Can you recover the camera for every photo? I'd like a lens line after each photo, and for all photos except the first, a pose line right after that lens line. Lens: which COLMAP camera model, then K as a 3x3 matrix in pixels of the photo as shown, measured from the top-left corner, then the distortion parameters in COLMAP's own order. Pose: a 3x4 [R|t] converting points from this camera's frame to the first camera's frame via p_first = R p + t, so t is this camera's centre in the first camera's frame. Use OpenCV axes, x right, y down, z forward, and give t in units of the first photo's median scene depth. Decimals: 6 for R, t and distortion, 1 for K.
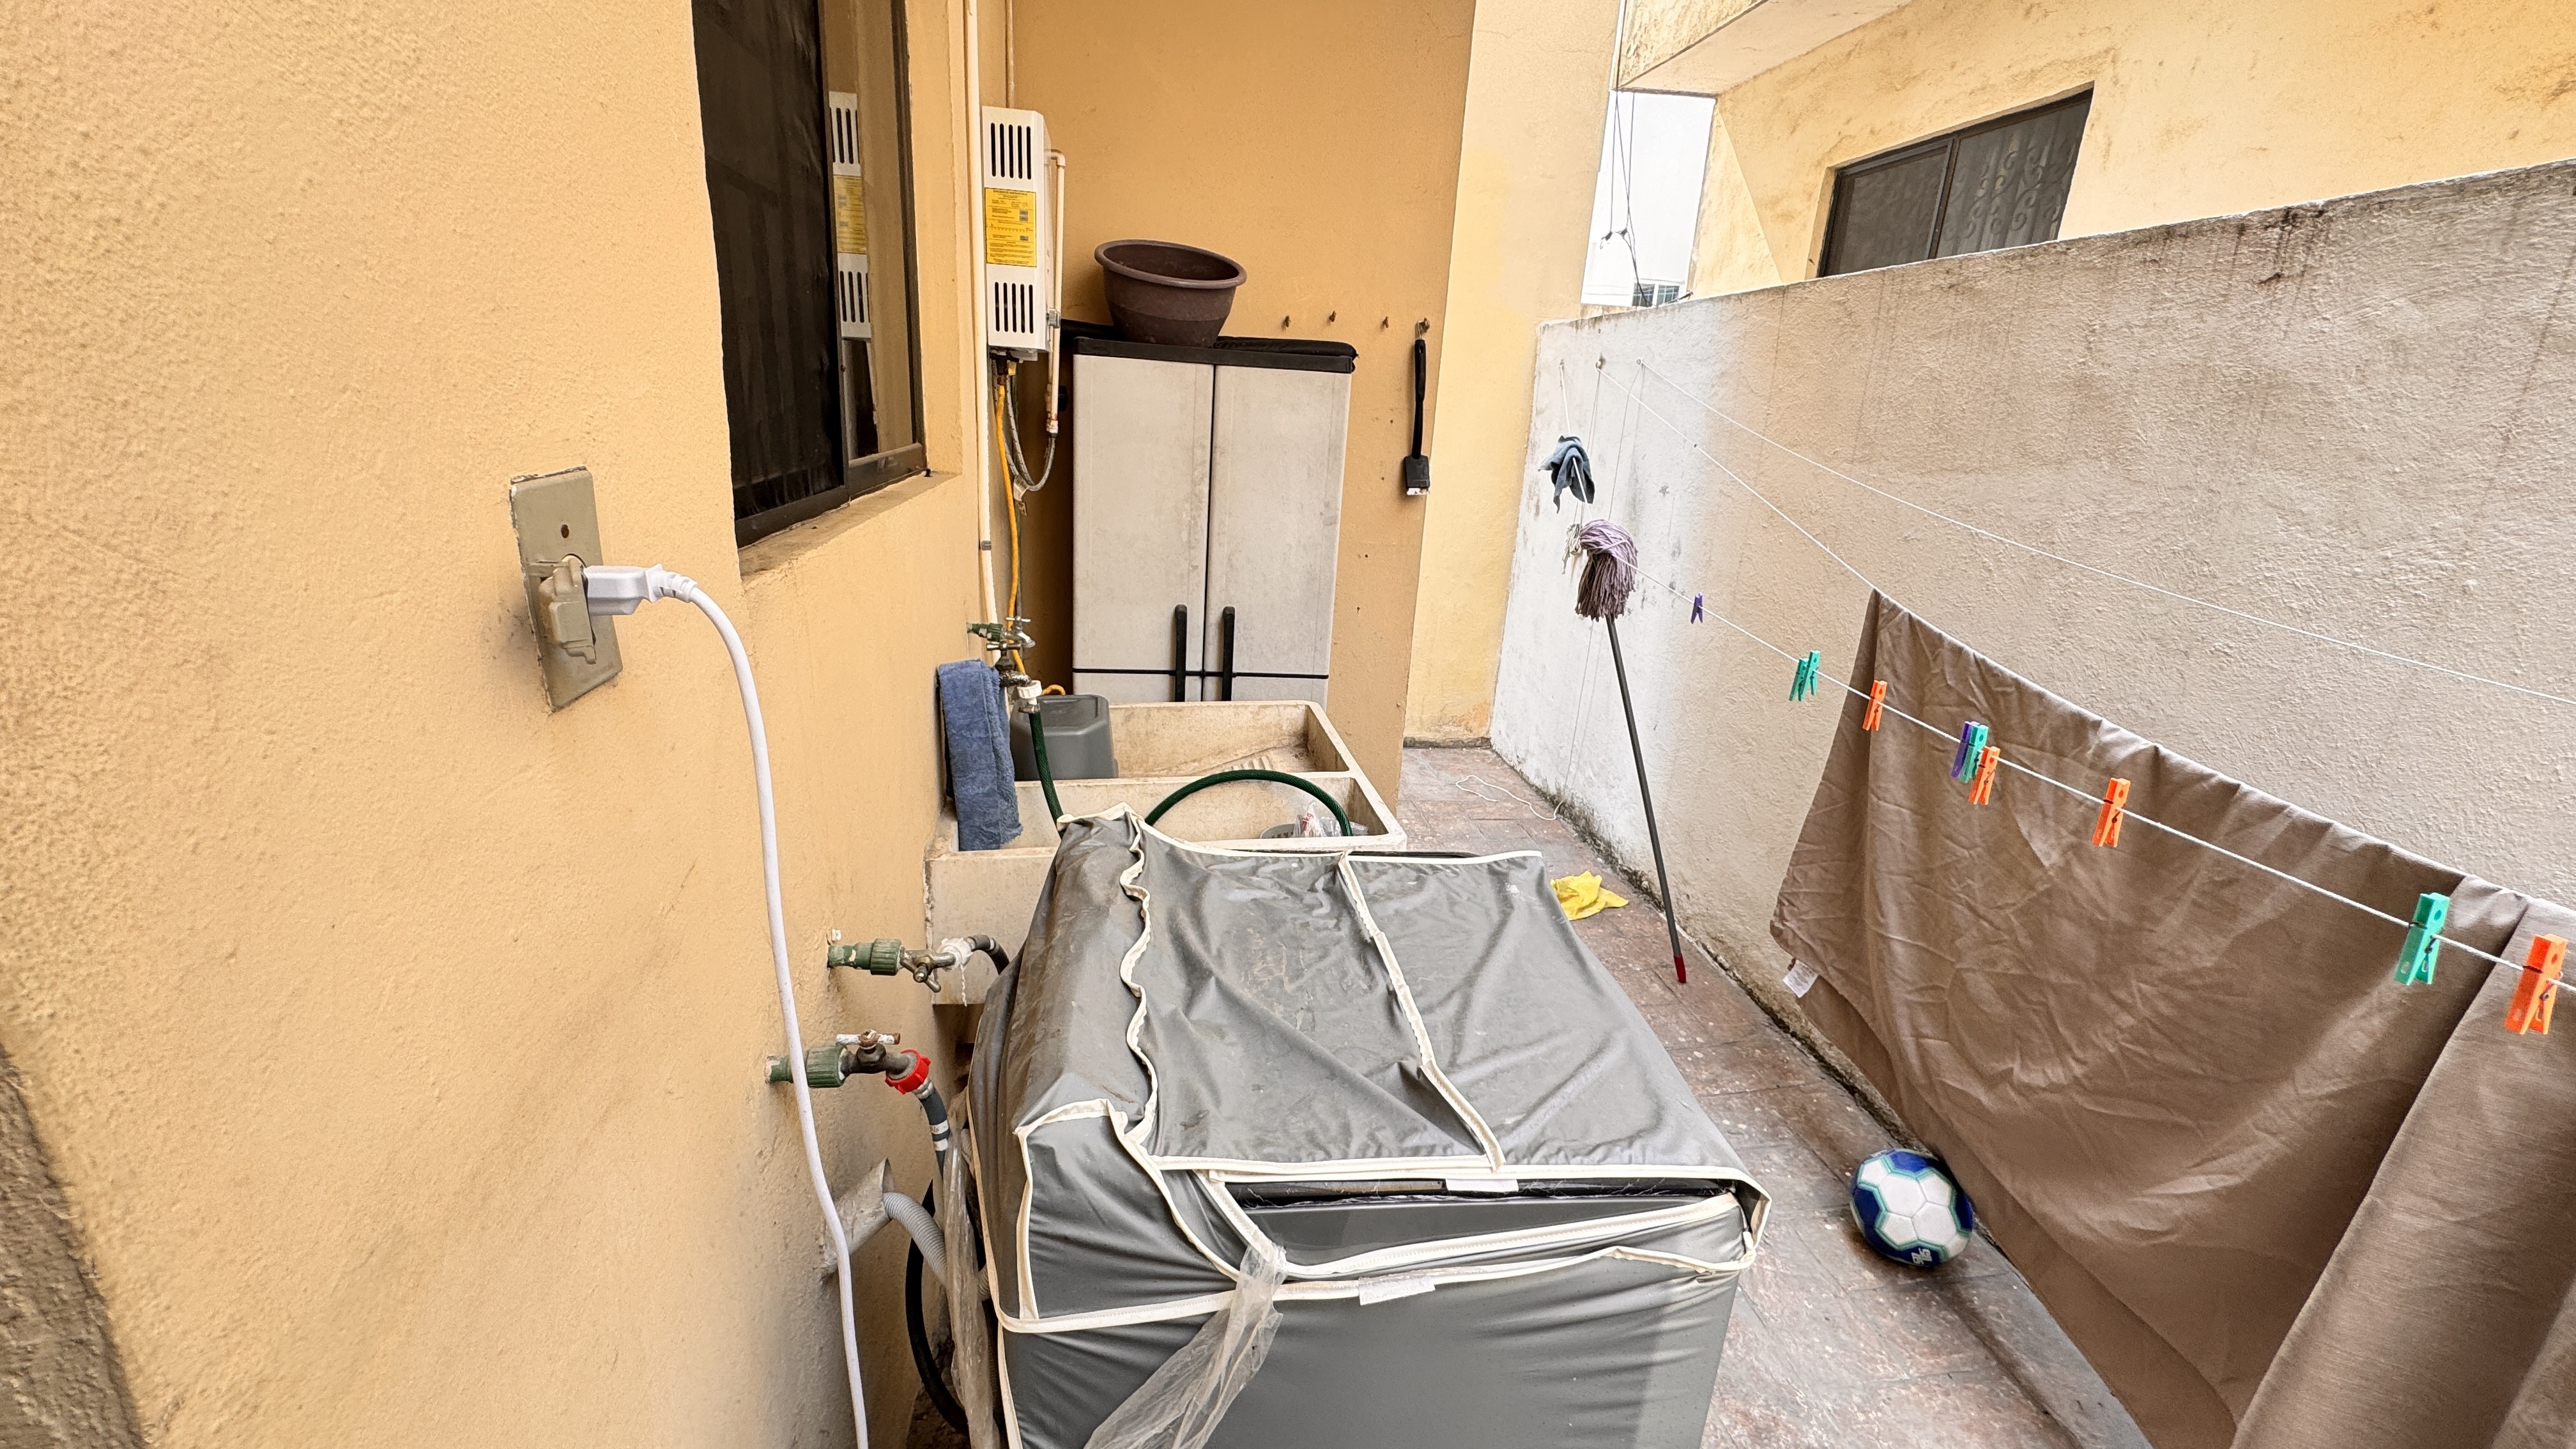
lens RADIAL K [[1027.8, 0, 1277.5], [0, 1027.8, 719.7], [0, 0, 1]] dist [-0.004428, 0.000215]
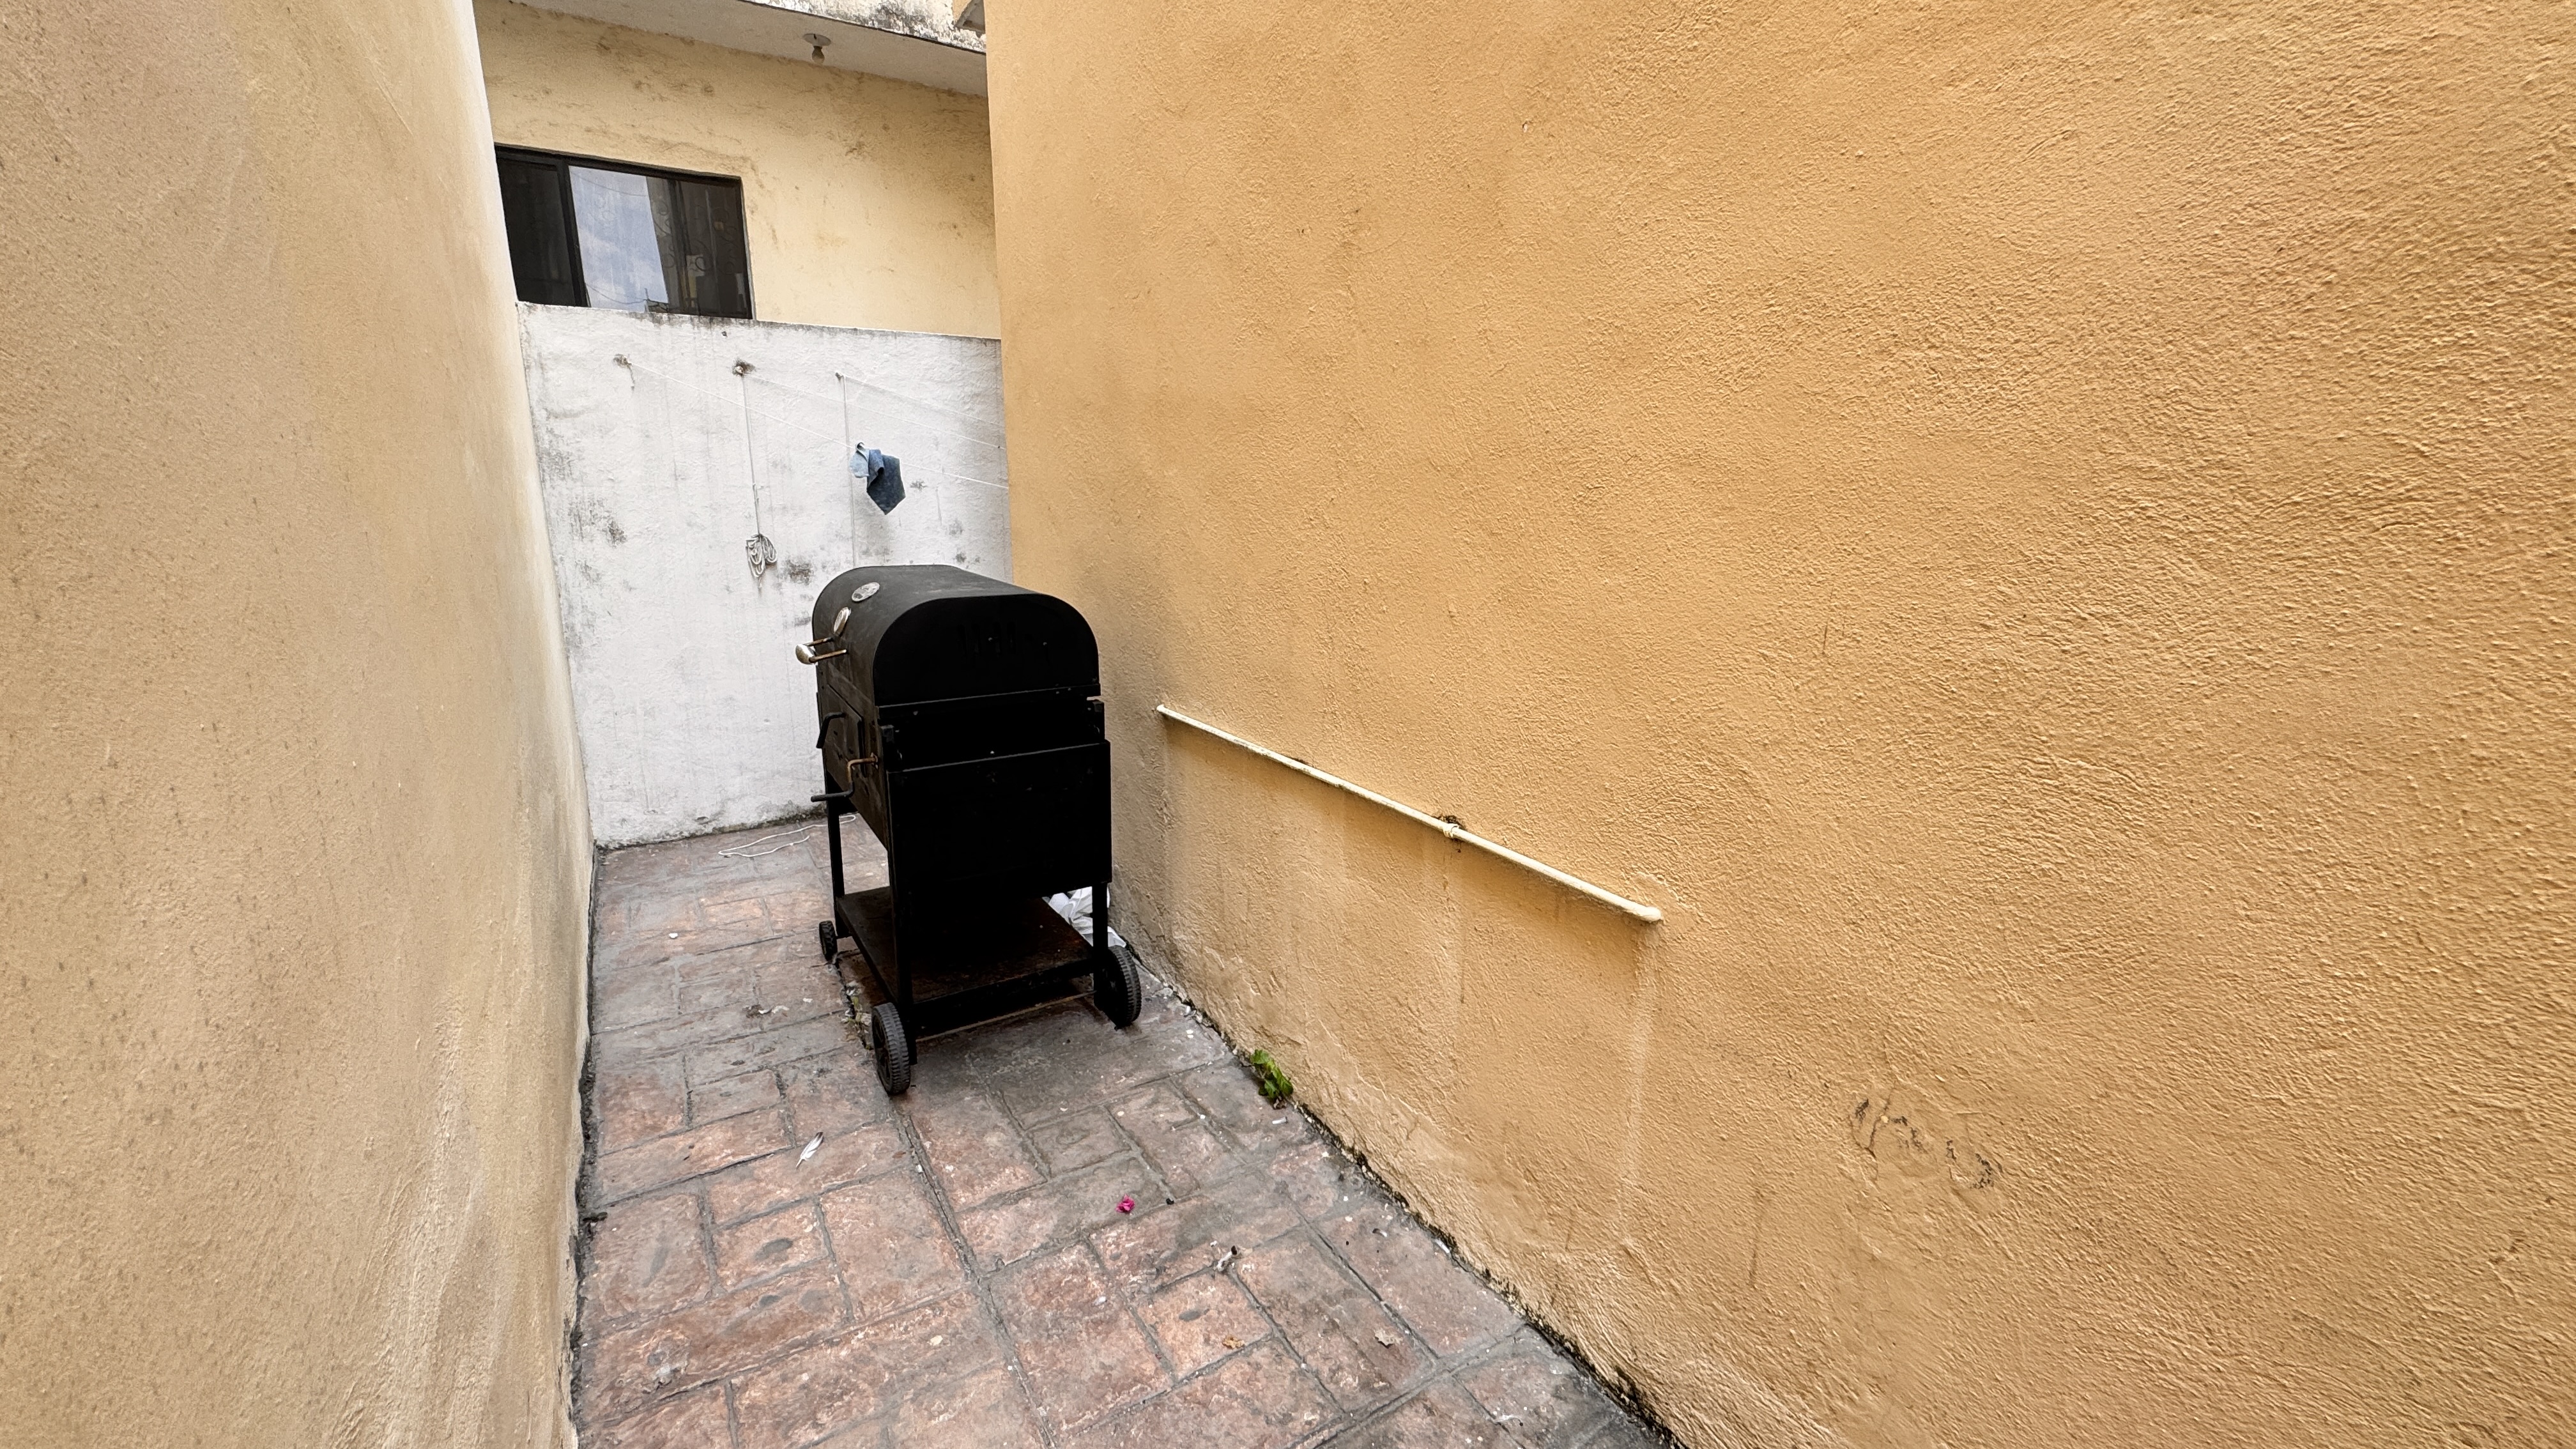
lens RADIAL K [[1027.8, 0, 1283.9], [0, 1027.8, 721.6], [0, 0, 1]] dist [-0.004428, 0.000215]
pose [[-0.423281, -0.260808, 0.867648, -0.994648], [0.239621, 0.891341, 0.384829, -0.358014], [-0.873736, 0.370797, -0.314792, 1.171794]]
